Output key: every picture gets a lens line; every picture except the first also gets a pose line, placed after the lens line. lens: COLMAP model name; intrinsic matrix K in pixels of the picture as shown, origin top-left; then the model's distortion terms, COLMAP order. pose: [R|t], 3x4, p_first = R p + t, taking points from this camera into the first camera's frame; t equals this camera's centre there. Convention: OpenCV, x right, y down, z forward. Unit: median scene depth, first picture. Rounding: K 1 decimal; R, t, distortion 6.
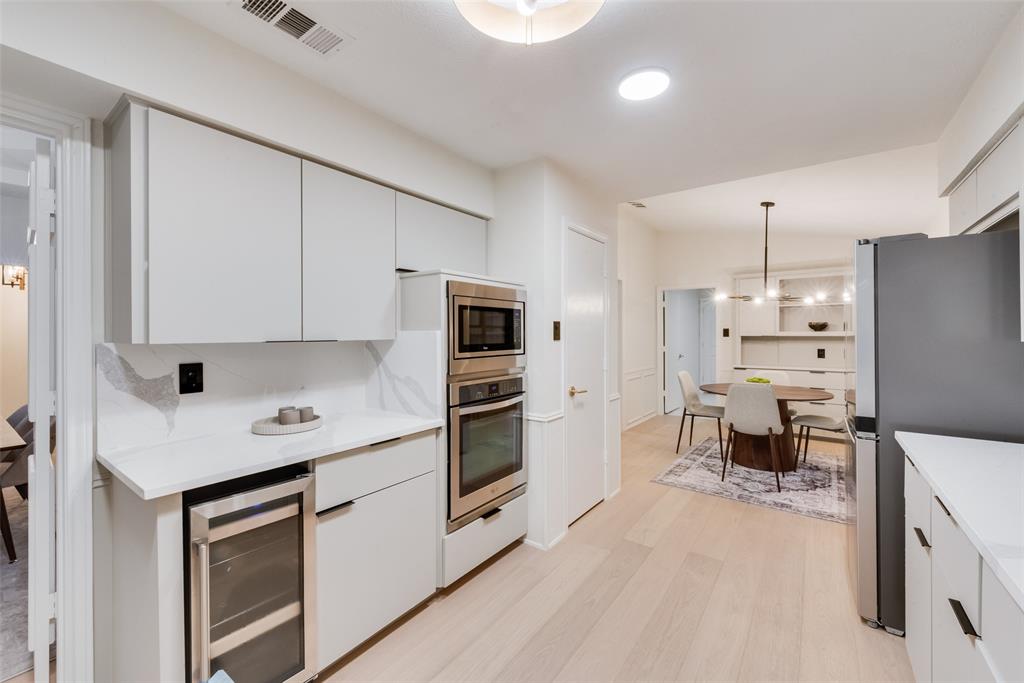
lens RADIAL K [[412.9, 0, 511.2], [0, 412.9, 338.1], [0, 0, 1]] dist [0.013878, -0.000765]
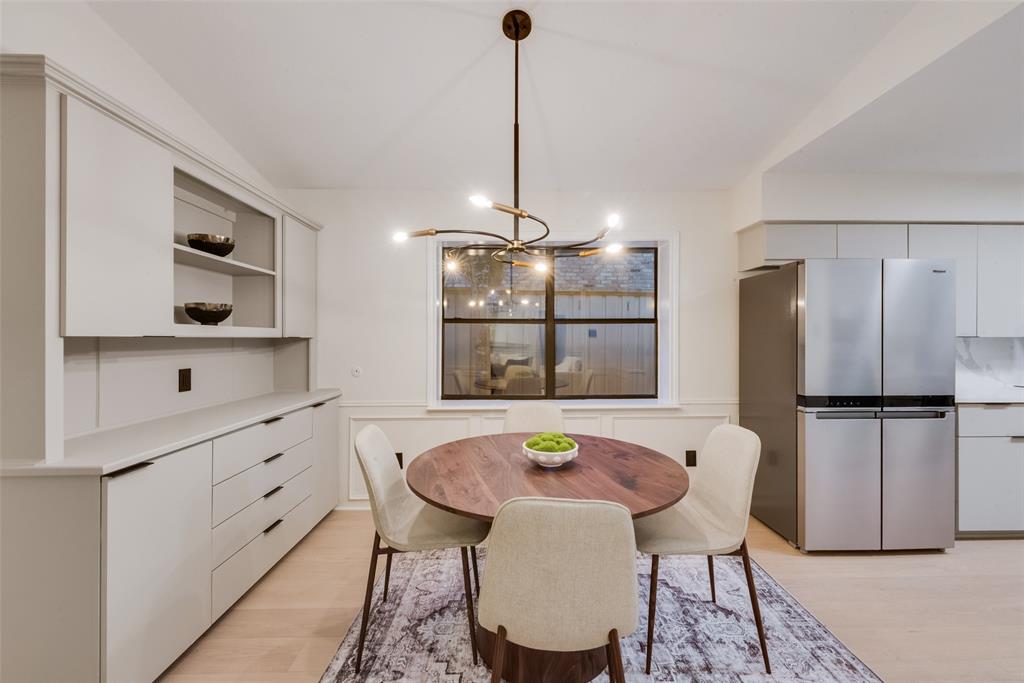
lens RADIAL K [[412.9, 0, 519.2], [0, 412.9, 334.2], [0, 0, 1]] dist [0.013878, -0.000765]
pose [[-0.624648, 0.008134, 0.780864, 0.329815], [0.008226, 0.999959, -0.003836, -0.004808], [-0.780863, 0.004028, -0.624689, 1.468901]]
